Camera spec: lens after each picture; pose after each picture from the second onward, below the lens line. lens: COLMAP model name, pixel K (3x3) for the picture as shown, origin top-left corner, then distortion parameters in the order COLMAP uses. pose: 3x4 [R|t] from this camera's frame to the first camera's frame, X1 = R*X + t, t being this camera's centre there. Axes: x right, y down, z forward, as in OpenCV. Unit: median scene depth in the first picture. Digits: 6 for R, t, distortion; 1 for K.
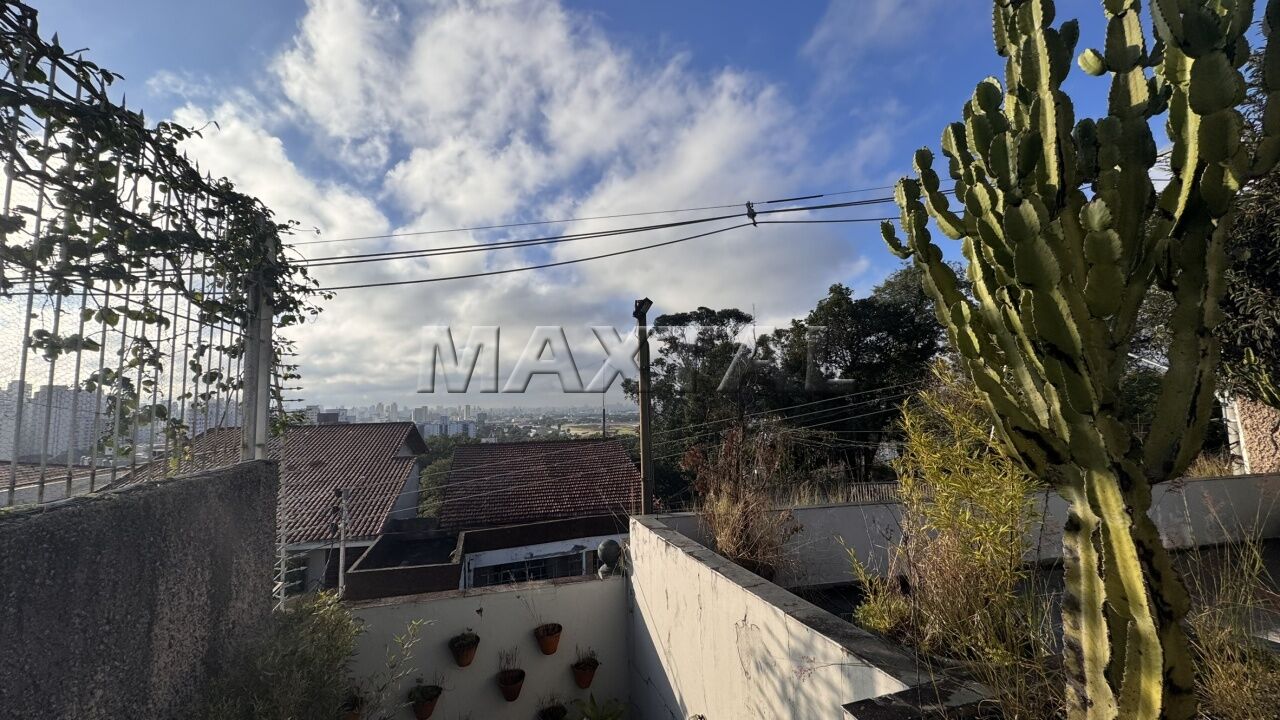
lens RADIAL K [[504.7, 0, 640.3], [0, 504.7, 359.1], [0, 0, 1]] dist [-0.005582, 0.000290]
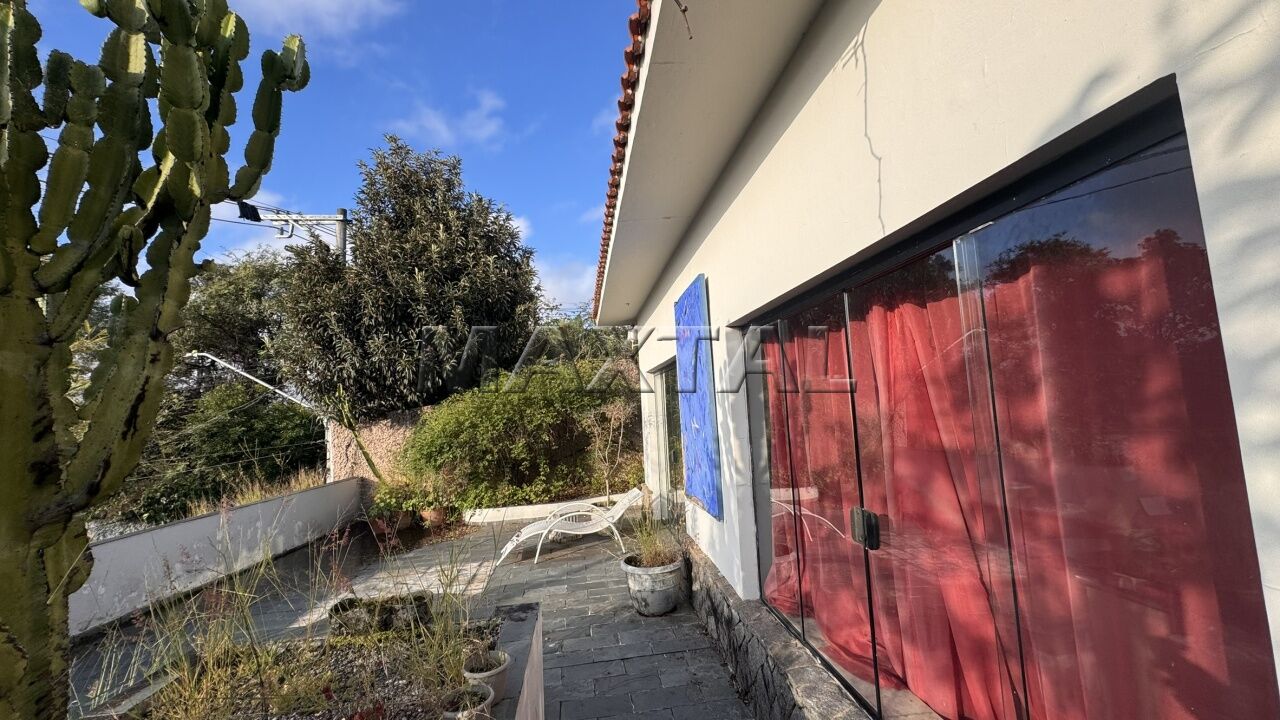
lens RADIAL K [[504.7, 0, 640.3], [0, 504.7, 359.1], [0, 0, 1]] dist [-0.005582, 0.000290]
pose [[0.177411, 0.103987, 0.978628, 0.343295], [-0.045185, 0.994214, -0.097451, 0.035946], [-0.983099, -0.026931, 0.181083, -0.044888]]
